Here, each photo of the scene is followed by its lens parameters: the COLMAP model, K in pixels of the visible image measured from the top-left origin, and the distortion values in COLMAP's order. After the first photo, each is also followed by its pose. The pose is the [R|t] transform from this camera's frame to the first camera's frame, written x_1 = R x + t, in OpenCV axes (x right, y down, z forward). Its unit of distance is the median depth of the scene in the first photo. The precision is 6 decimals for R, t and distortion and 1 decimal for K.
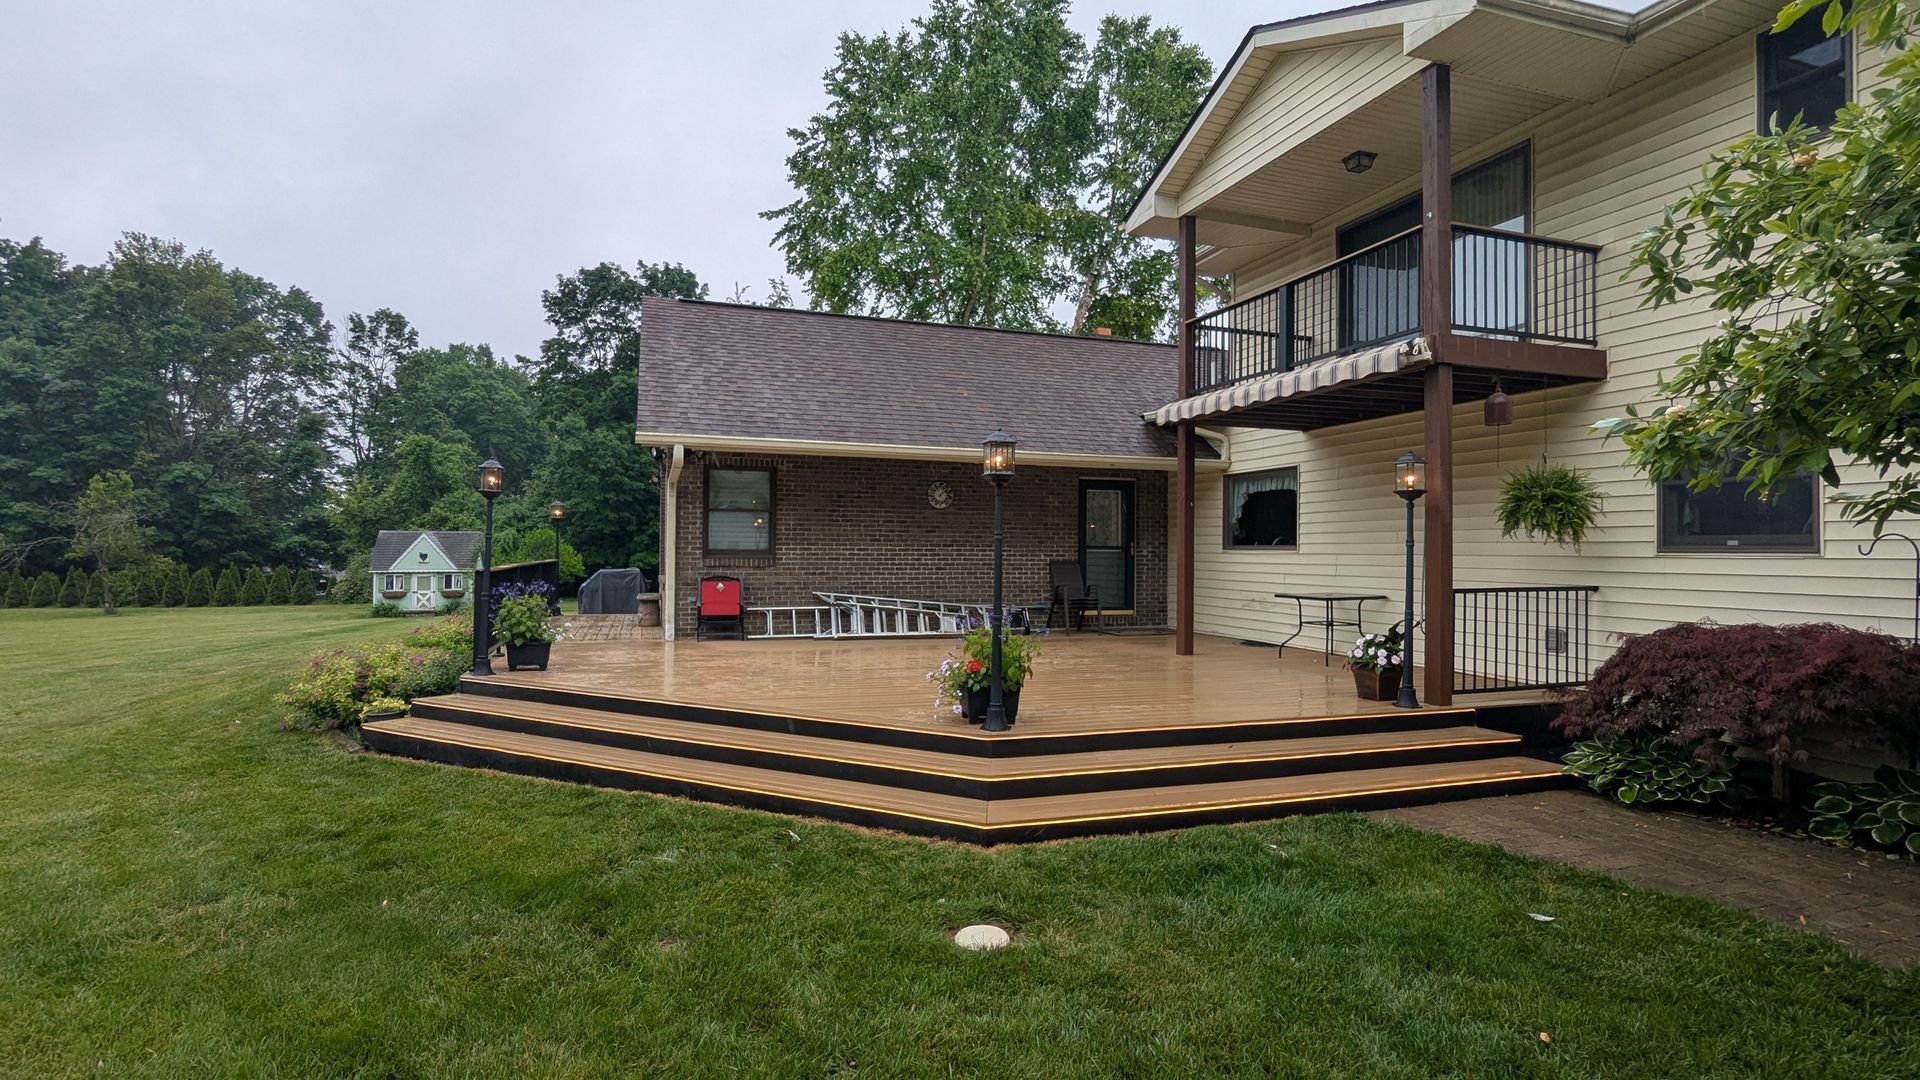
lens RADIAL K [[910.3, 0, 946.1], [0, 910.3, 540.7], [0, 0, 1]] dist [0.001151, 0.000287]
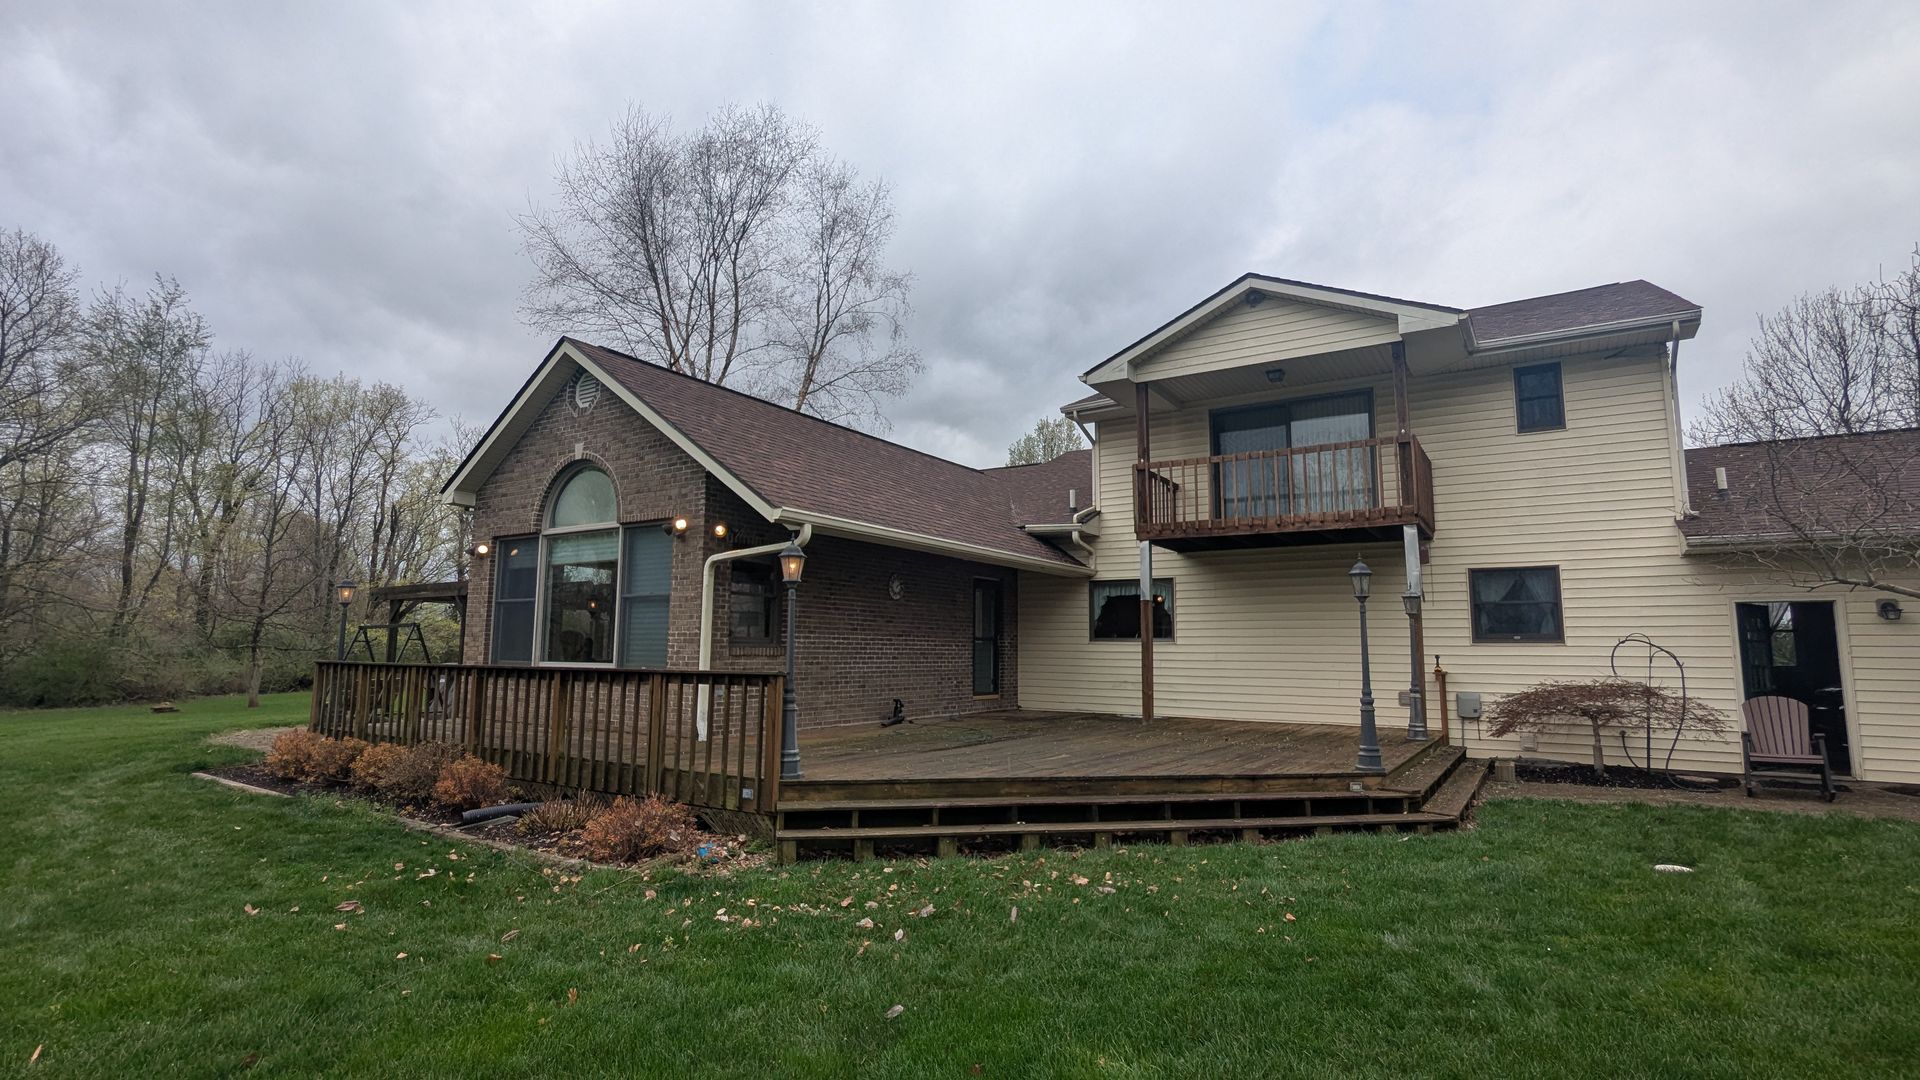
lens RADIAL K [[910.3, 0, 946.3], [0, 910.3, 539.3], [0, 0, 1]] dist [0.001151, 0.000287]
pose [[0.787242, 0.076319, 0.611904, -0.659461], [-0.010507, 0.993828, -0.110435, 0.011169], [-0.616555, 0.080510, 0.783185, 0.153351]]
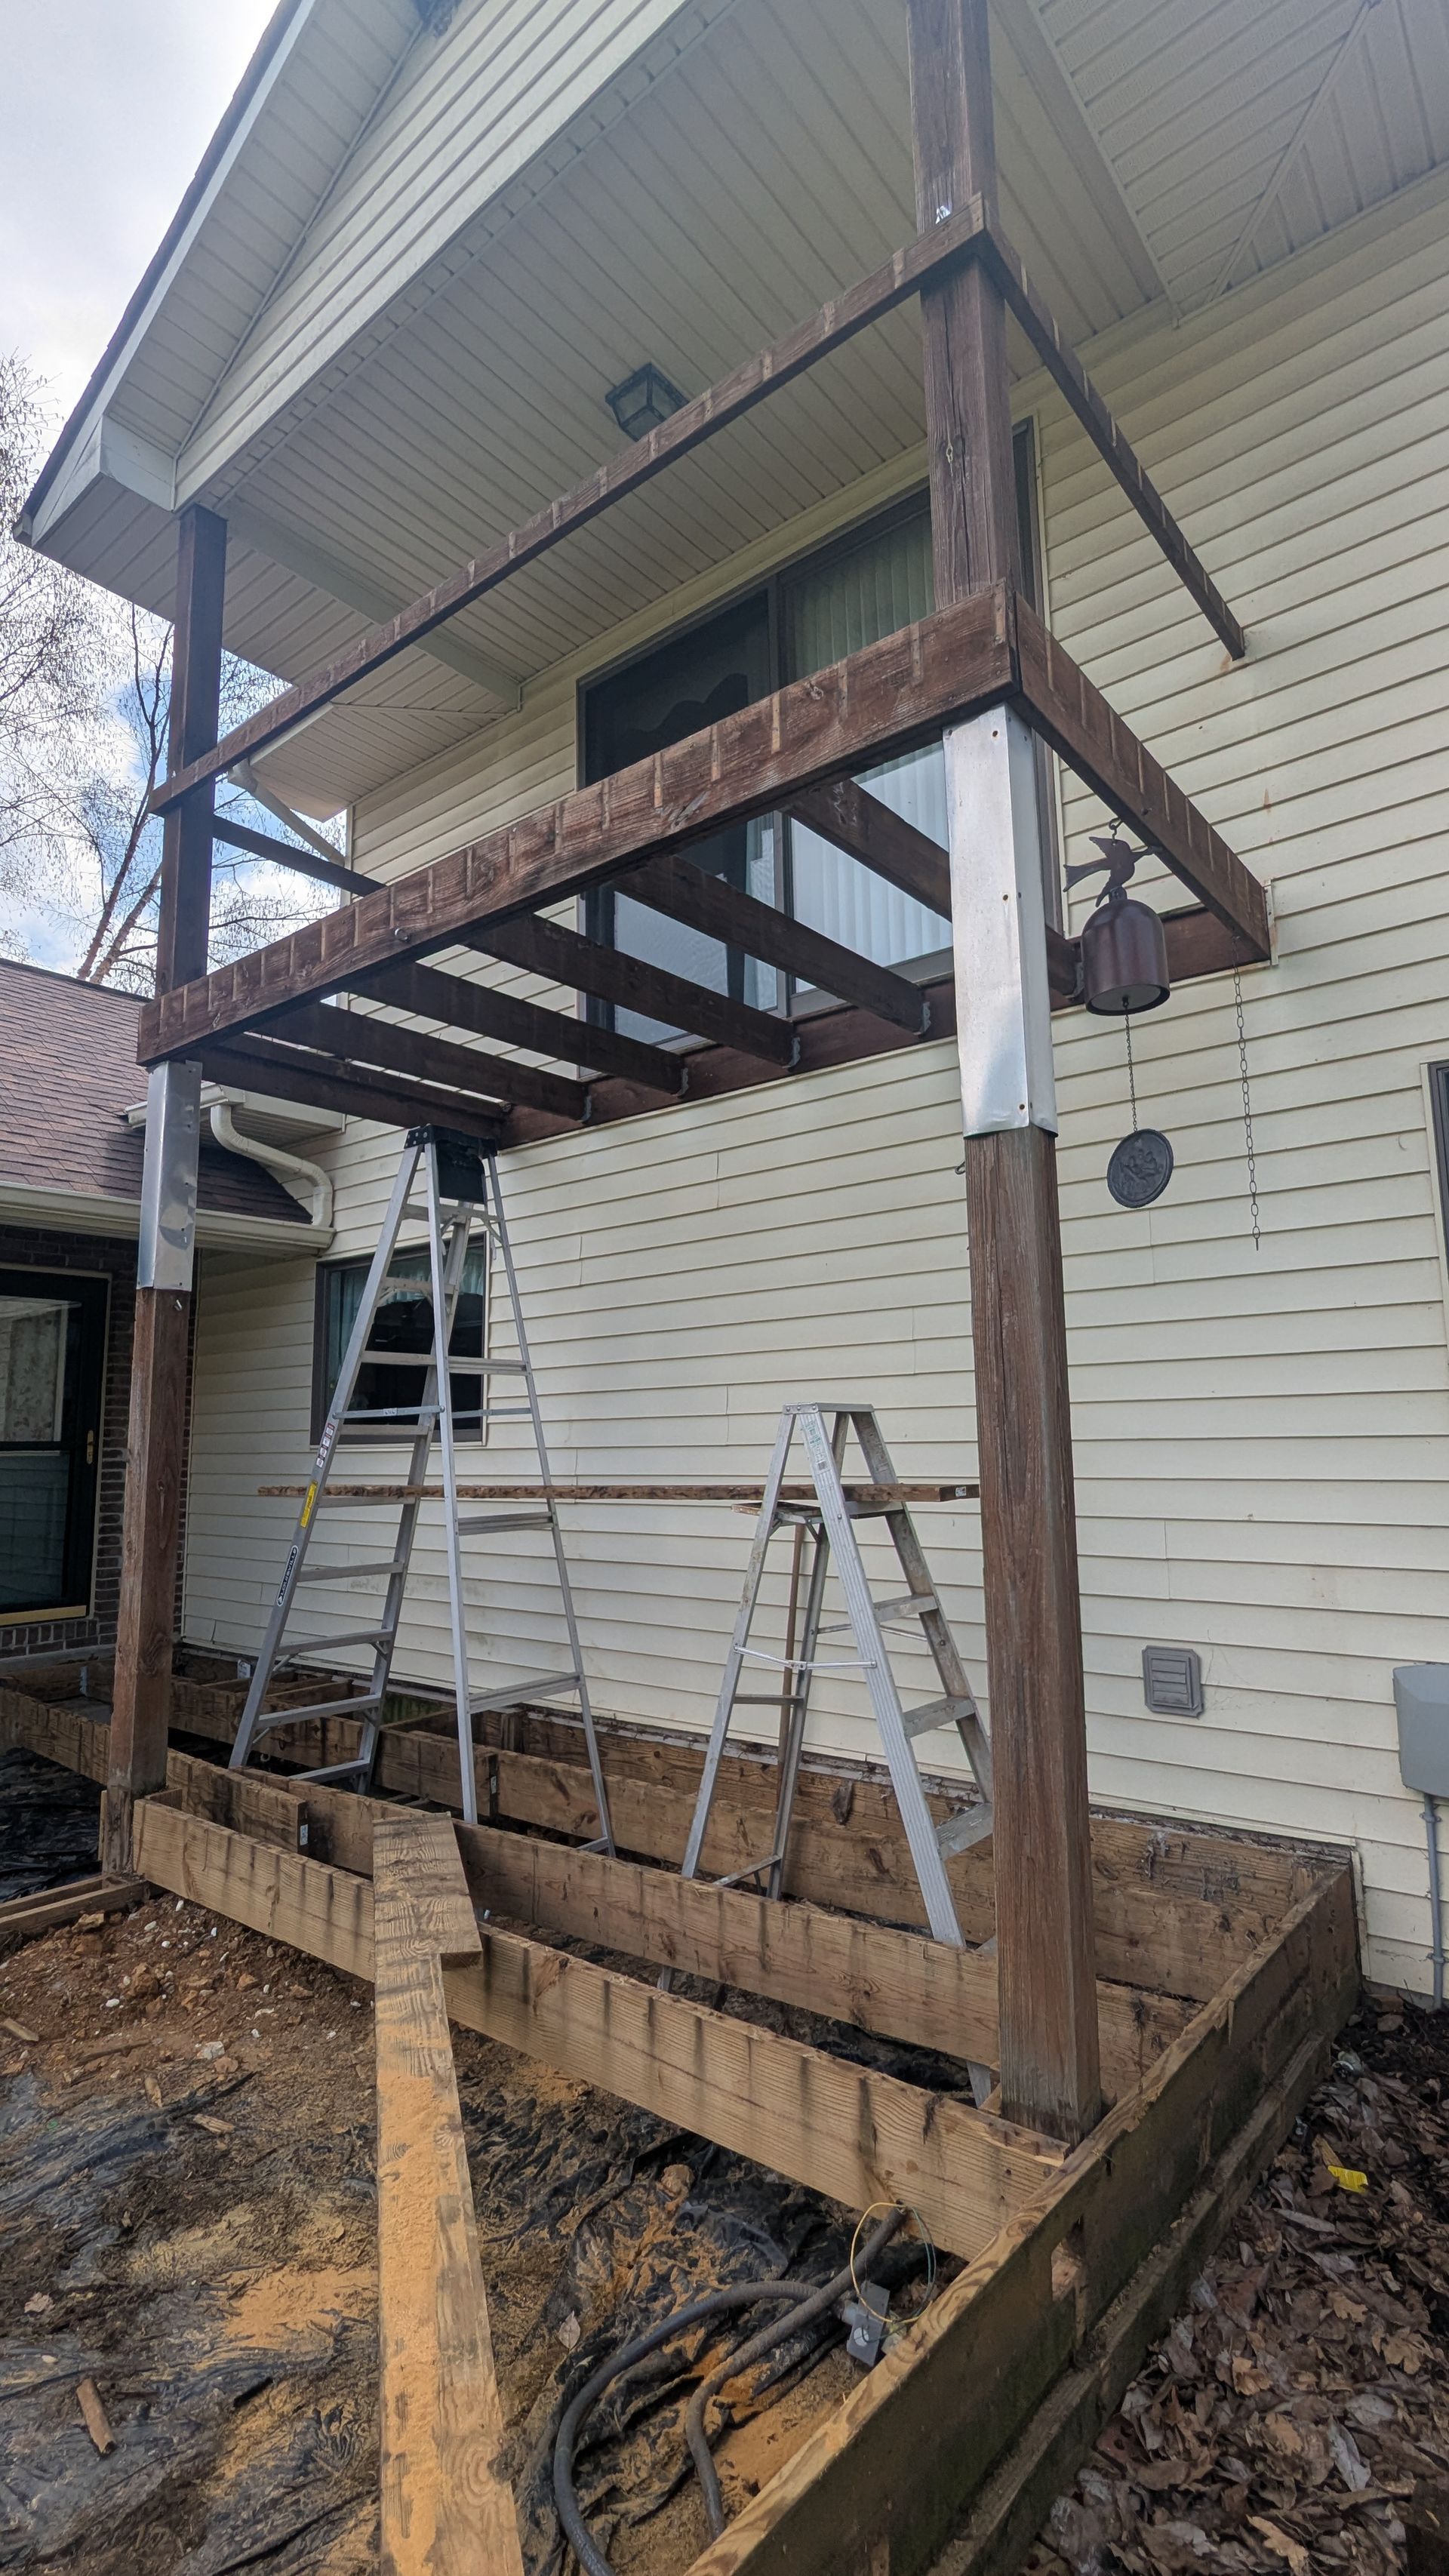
lens RADIAL K [[1221.3, 0, 733.0], [0, 1221.3, 1275.7], [0, 0, 1]] dist [0.001151, 0.000287]
pose [[0.844587, 0.053627, 0.532726, 0.180316], [0.016228, 0.991950, -0.125583, 0.007243], [-0.535172, 0.114711, 0.836918, 0.463848]]
